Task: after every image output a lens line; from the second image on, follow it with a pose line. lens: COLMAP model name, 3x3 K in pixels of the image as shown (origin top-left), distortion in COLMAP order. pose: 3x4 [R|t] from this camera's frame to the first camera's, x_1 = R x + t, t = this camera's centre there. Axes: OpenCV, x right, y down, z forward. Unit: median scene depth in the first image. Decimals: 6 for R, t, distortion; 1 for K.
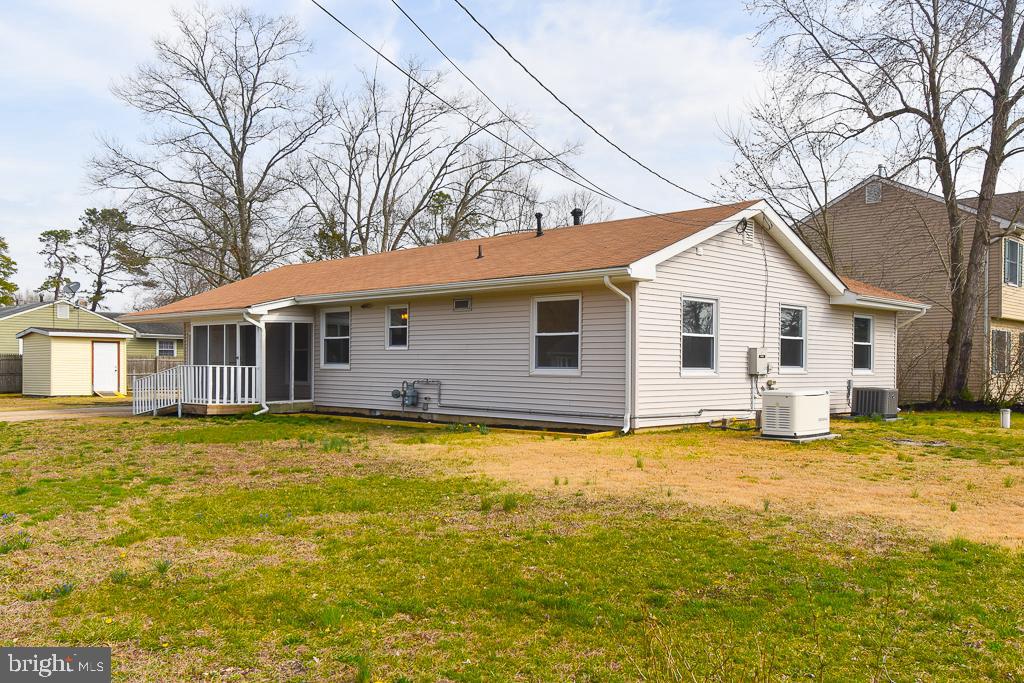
lens RADIAL K [[877.4, 0, 511.9], [0, 877.4, 376.7], [0, 0, 1]] dist [0.005097, -0.002379]
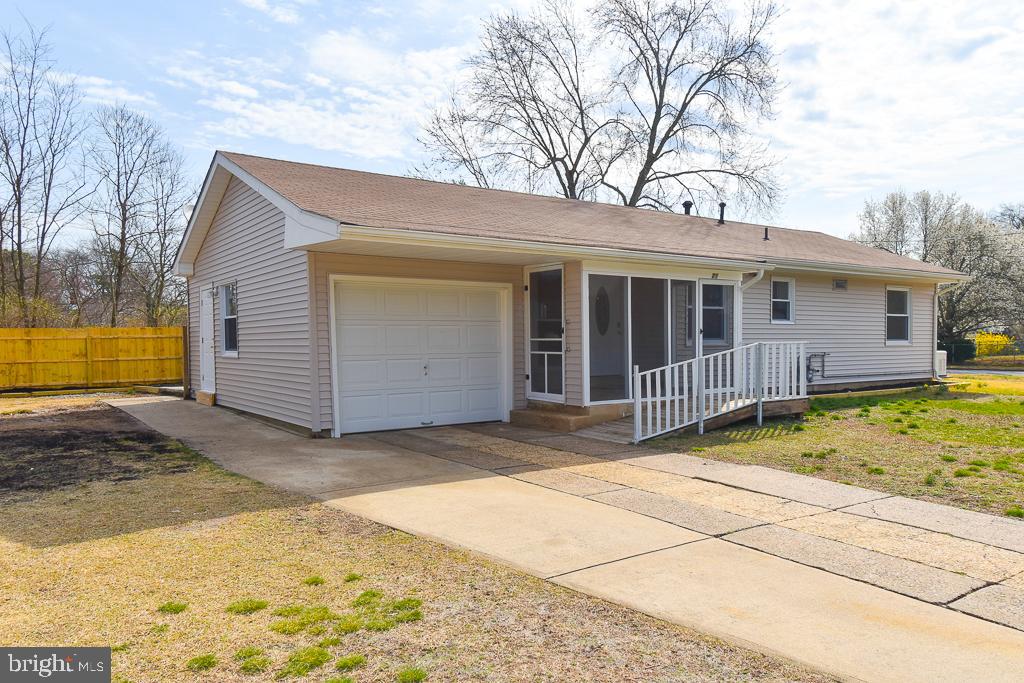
lens RADIAL K [[742.5, 0, 510.2], [0, 742.5, 336.7], [0, 0, 1]] dist [0.005725, -0.006543]
pose [[0.184845, -0.001574, 0.982767, -0.942881], [0.020187, 0.999794, -0.002196, -0.019500], [-0.982560, 0.020245, 0.184838, 1.082672]]
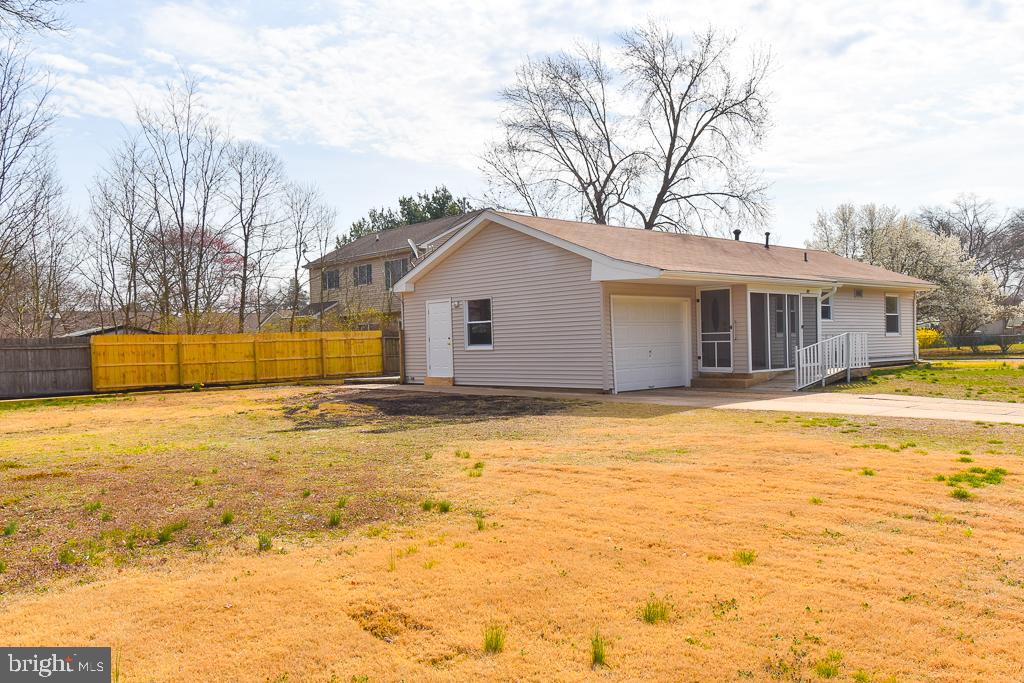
lens RADIAL K [[826.8, 0, 512.0], [0, 826.8, 341.5], [0, 0, 1]] dist [0.006342, -0.014151]
pose [[0.050555, -0.003220, 0.998716, -1.393084], [0.037496, 0.999296, 0.001324, -0.018513], [-0.998017, 0.037381, 0.050640, 1.357798]]
